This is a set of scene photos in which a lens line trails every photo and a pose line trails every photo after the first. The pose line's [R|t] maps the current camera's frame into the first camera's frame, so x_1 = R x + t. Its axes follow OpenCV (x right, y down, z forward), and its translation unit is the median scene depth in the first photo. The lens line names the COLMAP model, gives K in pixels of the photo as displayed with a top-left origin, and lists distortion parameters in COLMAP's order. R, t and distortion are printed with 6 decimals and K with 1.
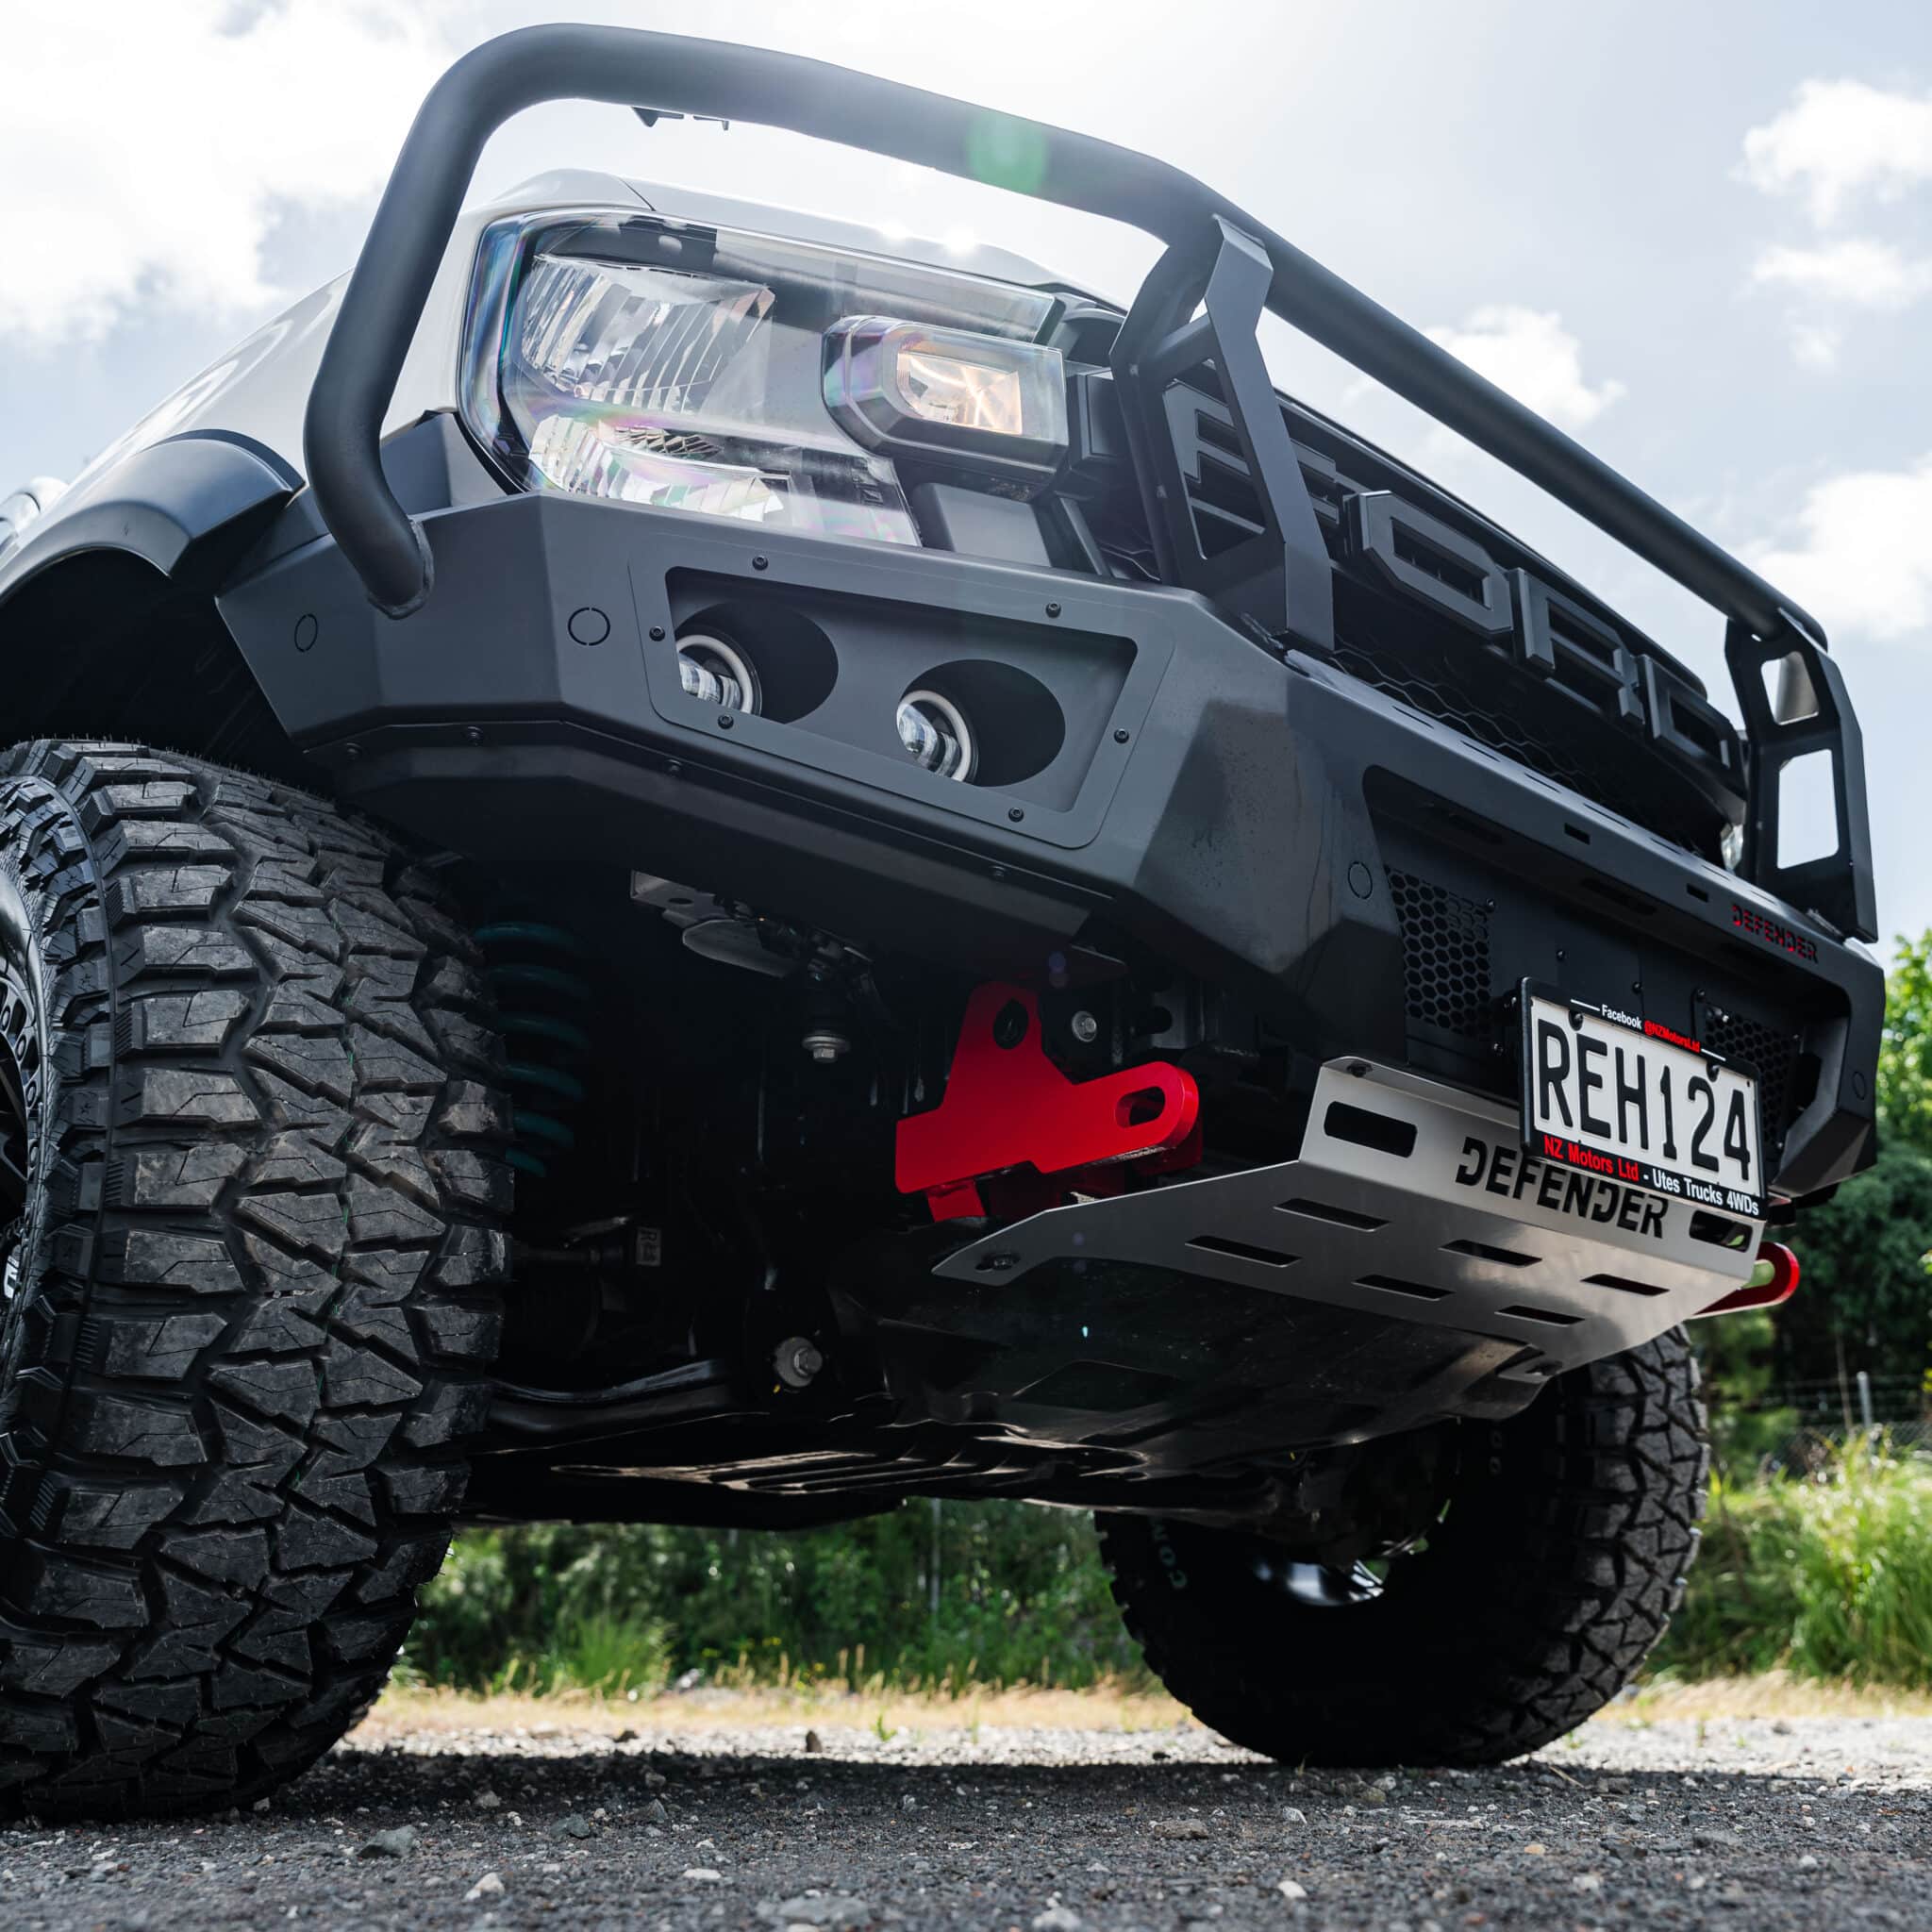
lens RADIAL K [[2163.1, 0, 1071.3], [0, 2163.1, 1117.8], [0, 0, 1]] dist [-0.002020, -0.004767]
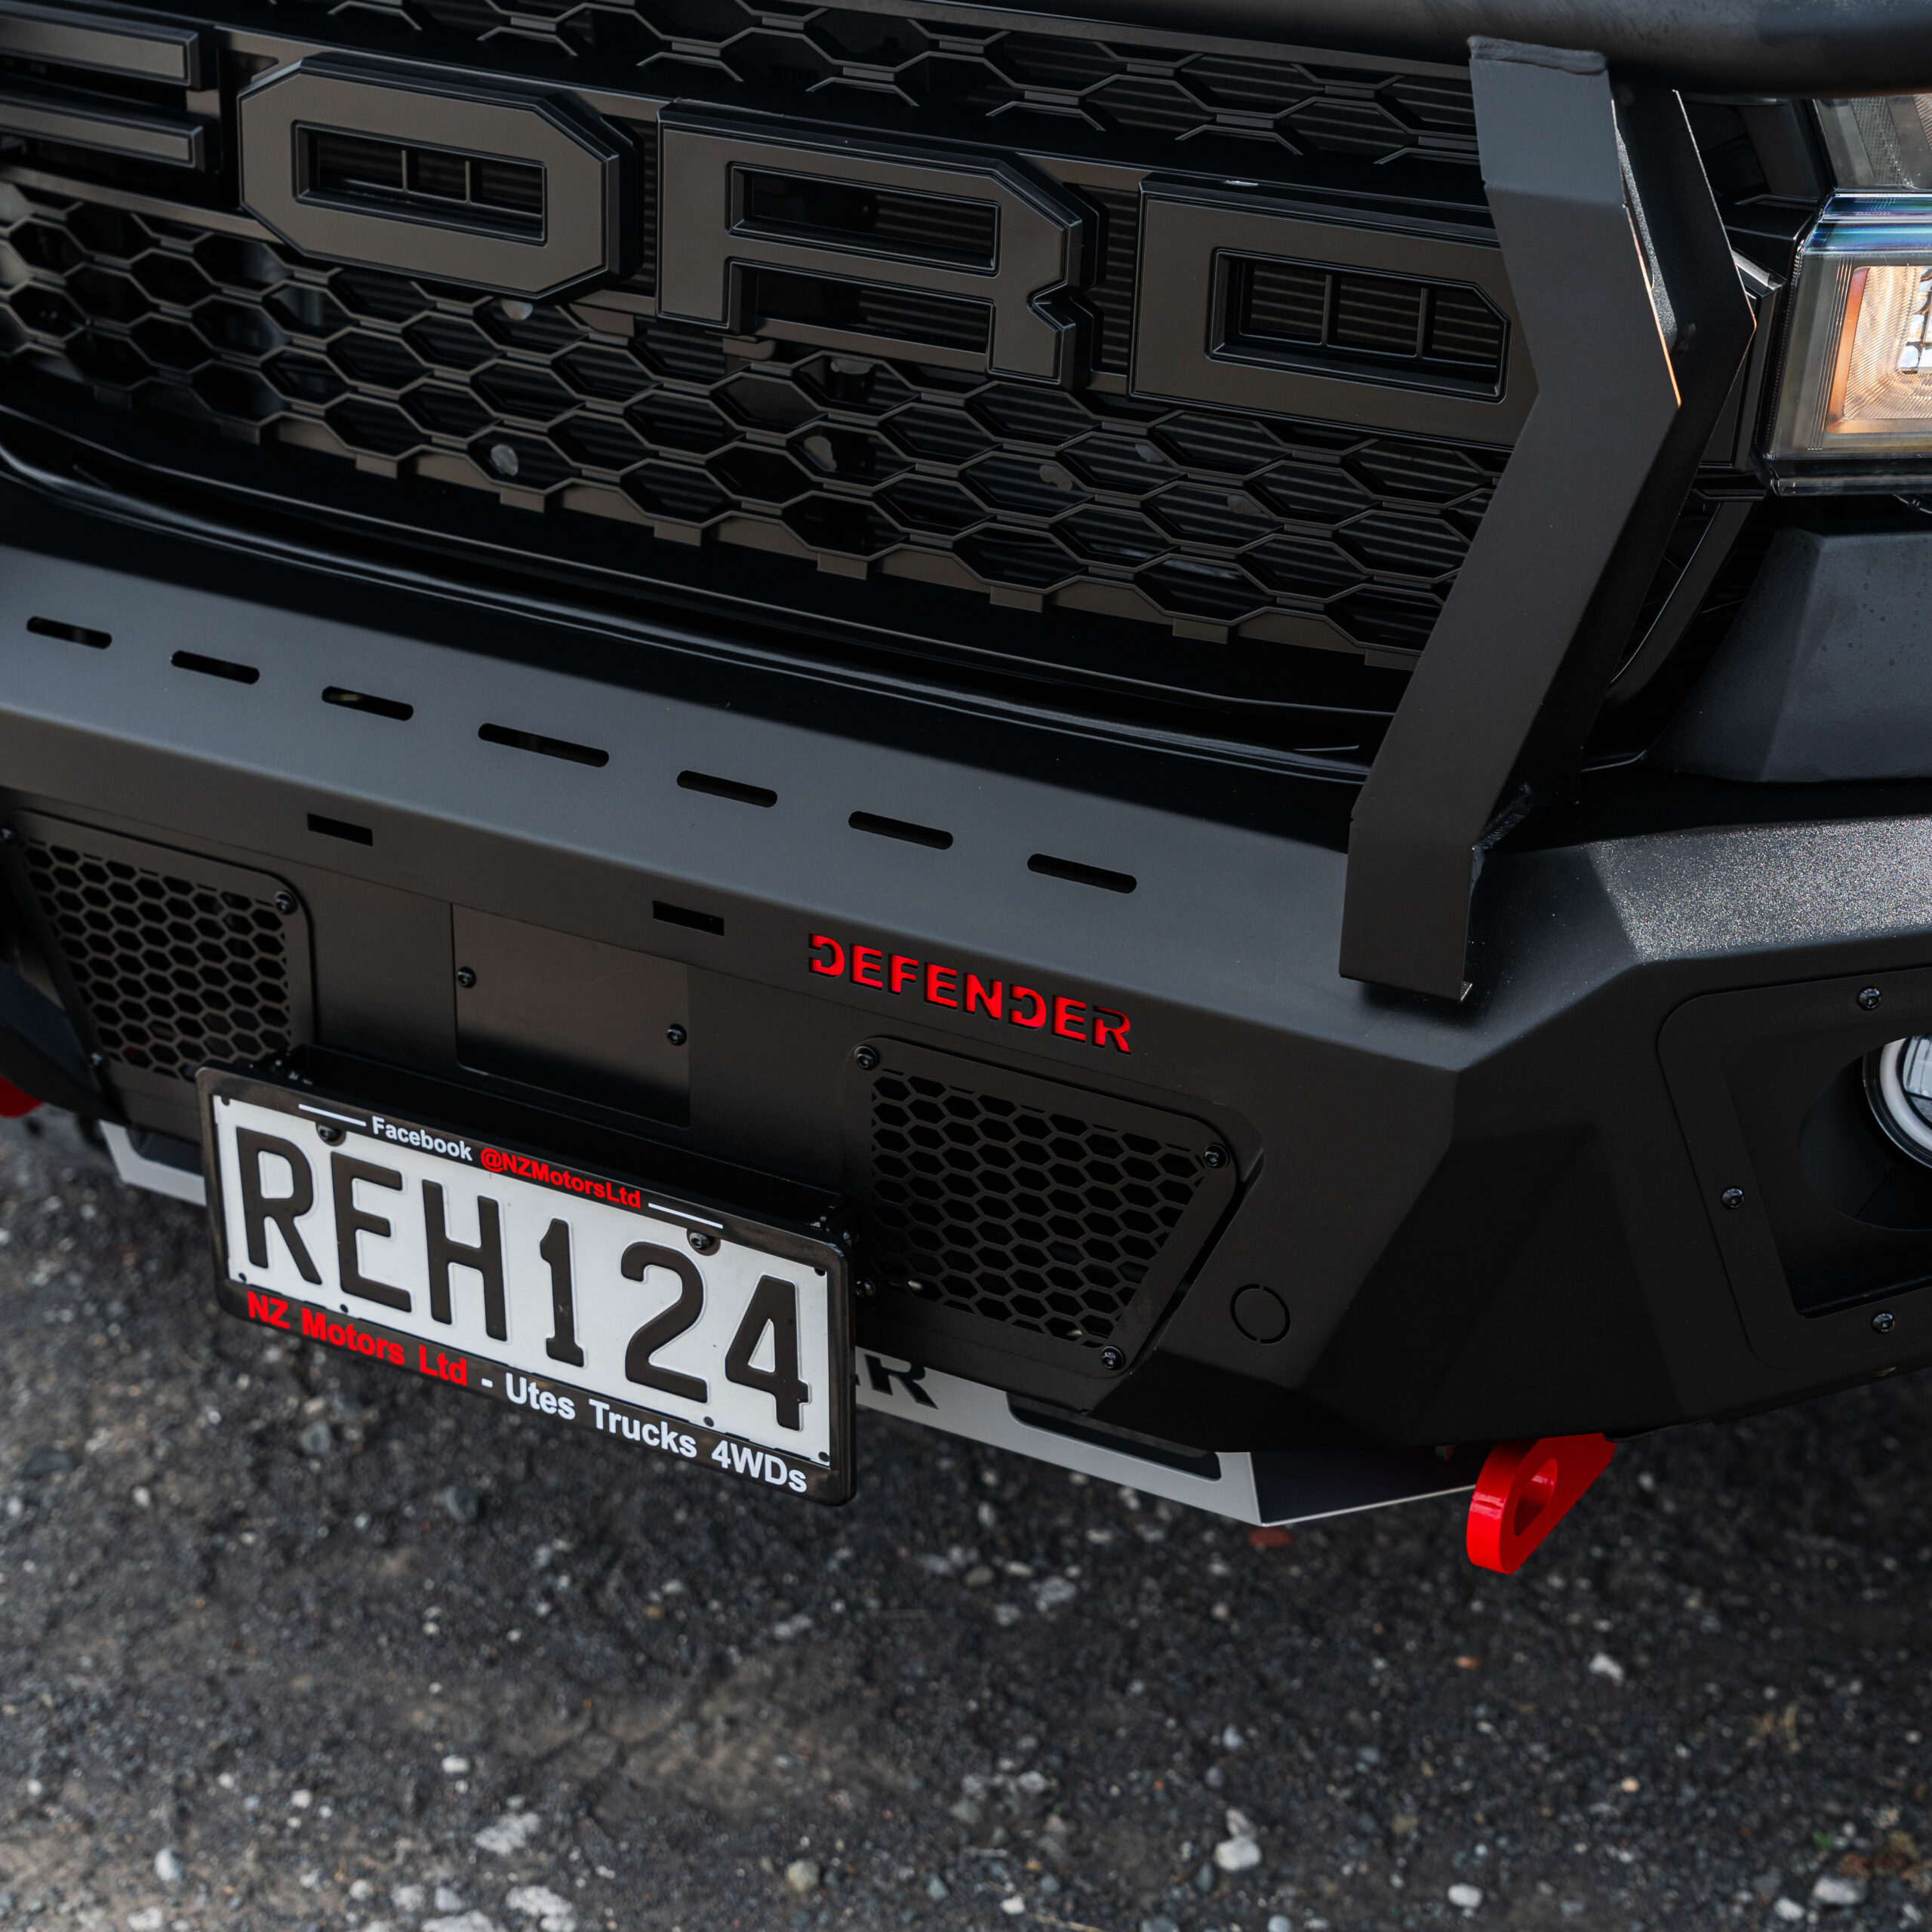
lens RADIAL K [[4040.4, 0, 966.0], [0, 4040.4, 966.0], [0, 0, 1]] dist [0.025835, 0.044913]
pose [[0.279199, 0.408920, -0.868811, 1.257404], [0.229482, 0.850159, 0.473887, -0.584963], [0.932409, -0.331685, 0.143524, 1.021964]]
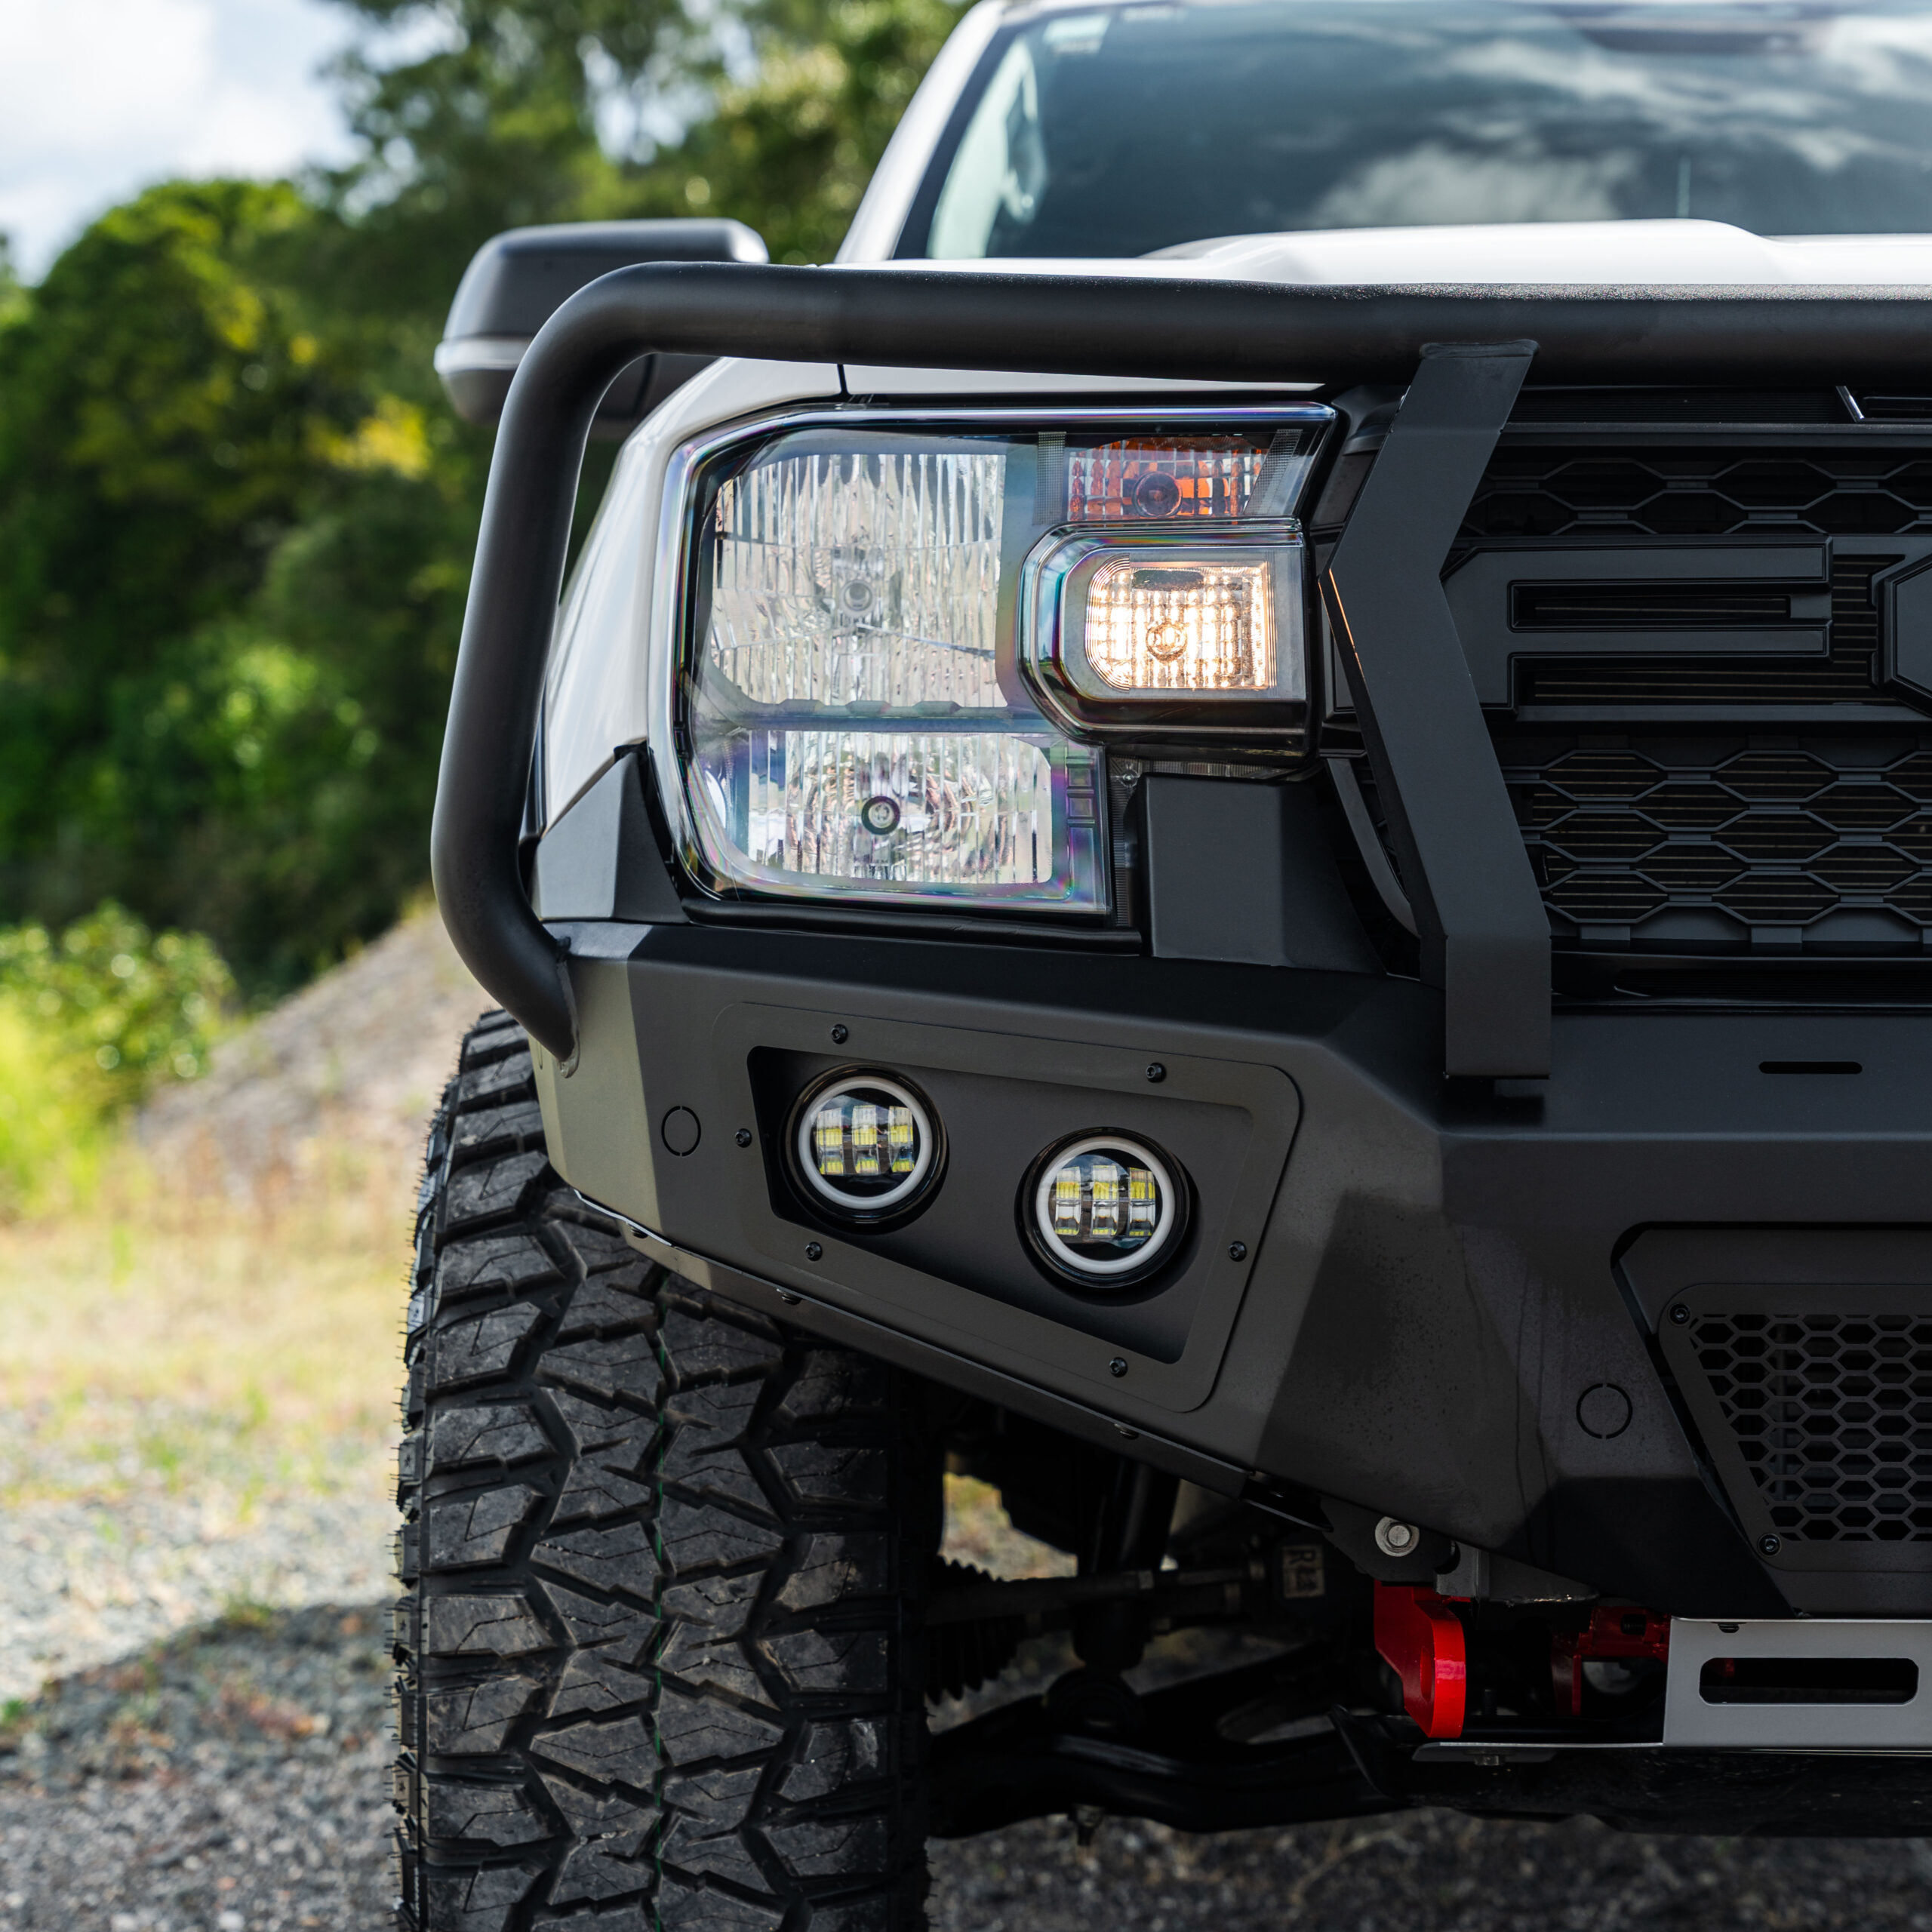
lens RADIAL K [[4784.7, 0, 966.0], [0, 4784.7, 966.0], [0, 0, 1]] dist [0.018774, 0.178553]
pose [[0.724453, -0.004047, -0.689313, 0.944438], [0.173557, 0.968839, 0.176716, -0.501637], [0.667118, -0.247658, 0.702581, -0.164227]]
